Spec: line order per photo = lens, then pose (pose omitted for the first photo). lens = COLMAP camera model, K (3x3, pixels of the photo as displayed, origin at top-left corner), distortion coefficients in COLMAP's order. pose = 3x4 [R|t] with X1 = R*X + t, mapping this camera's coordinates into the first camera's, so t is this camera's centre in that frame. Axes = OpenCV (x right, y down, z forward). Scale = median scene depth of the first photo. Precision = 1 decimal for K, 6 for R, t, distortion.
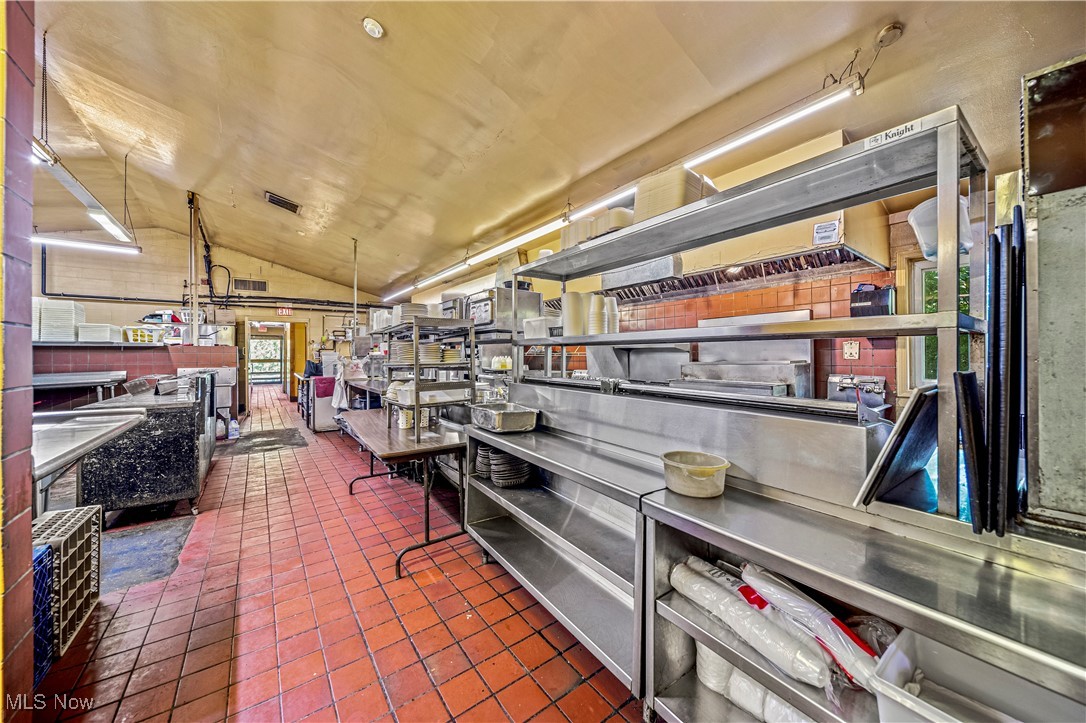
lens RADIAL K [[380.0, 0, 542.4], [0, 380.0, 354.6], [0, 0, 1]] dist [0.000092, -0.000766]
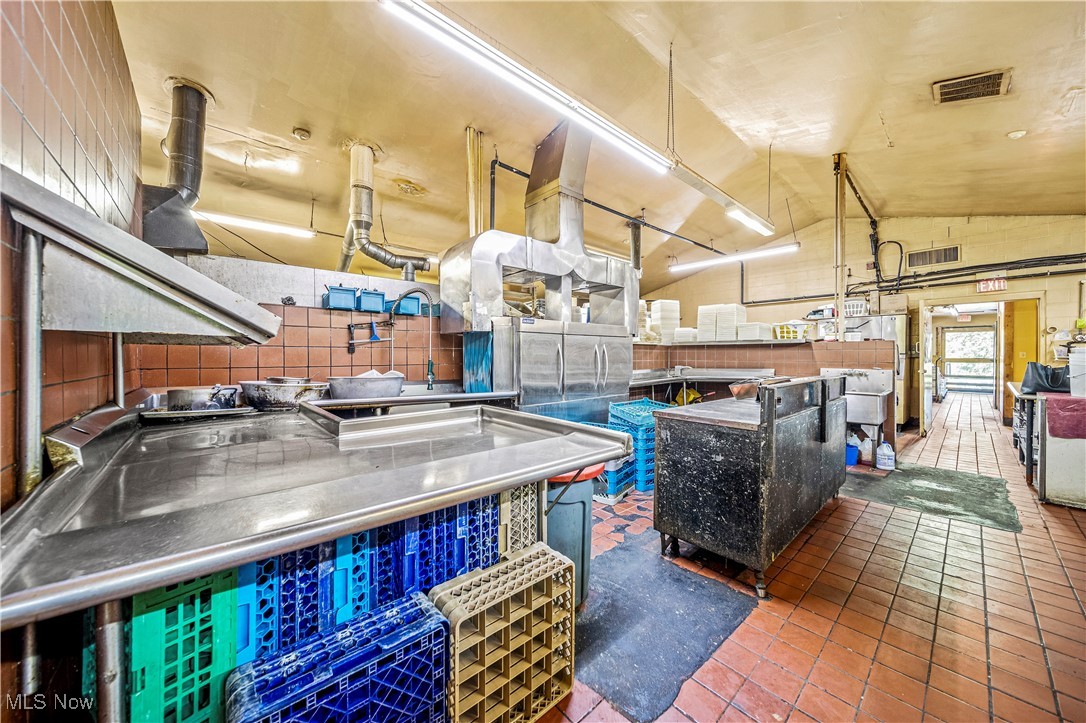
lens RADIAL K [[380.0, 0, 545.0], [0, 380.0, 356.4], [0, 0, 1]] dist [0.000092, -0.000766]
pose [[0.082884, 0.009255, -0.996516, -0.154403], [0.001477, 0.999955, 0.009410, 0.000614], [0.996558, -0.002252, 0.082866, 0.300565]]
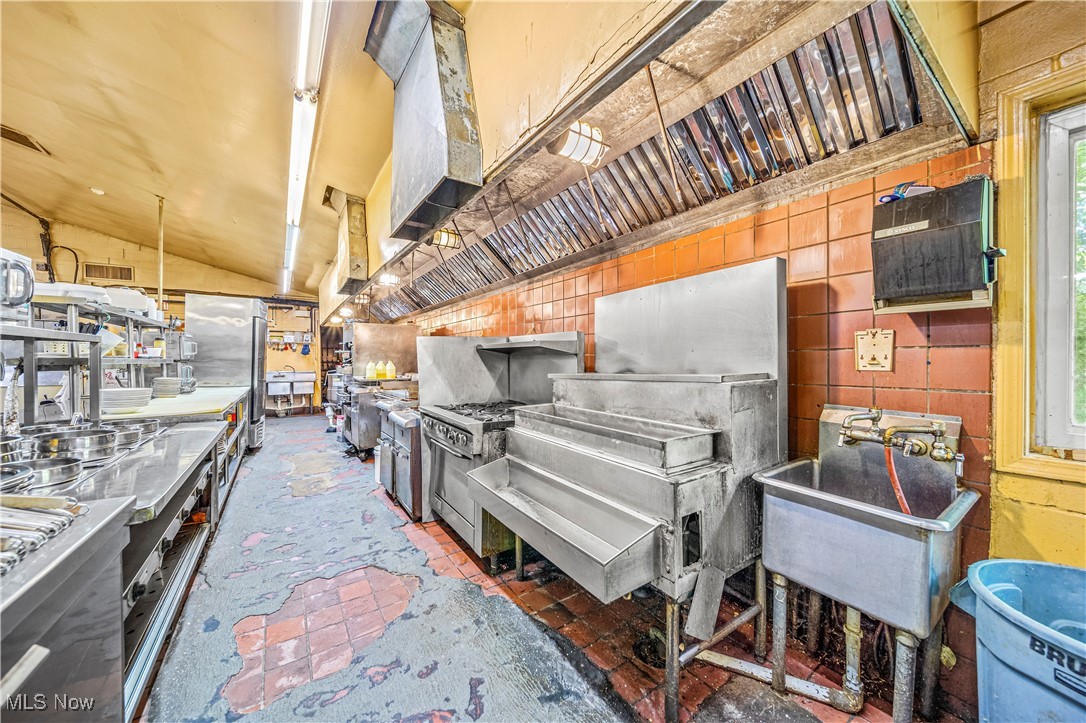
lens RADIAL K [[380.0, 0, 546.3], [0, 380.0, 363.6], [0, 0, 1]] dist [0.000092, -0.000766]
pose [[0.999173, 0.003024, -0.040554, 0.290399], [-0.002579, 0.999936, 0.011011, -0.000228], [0.040585, -0.010897, 0.999117, 0.350917]]
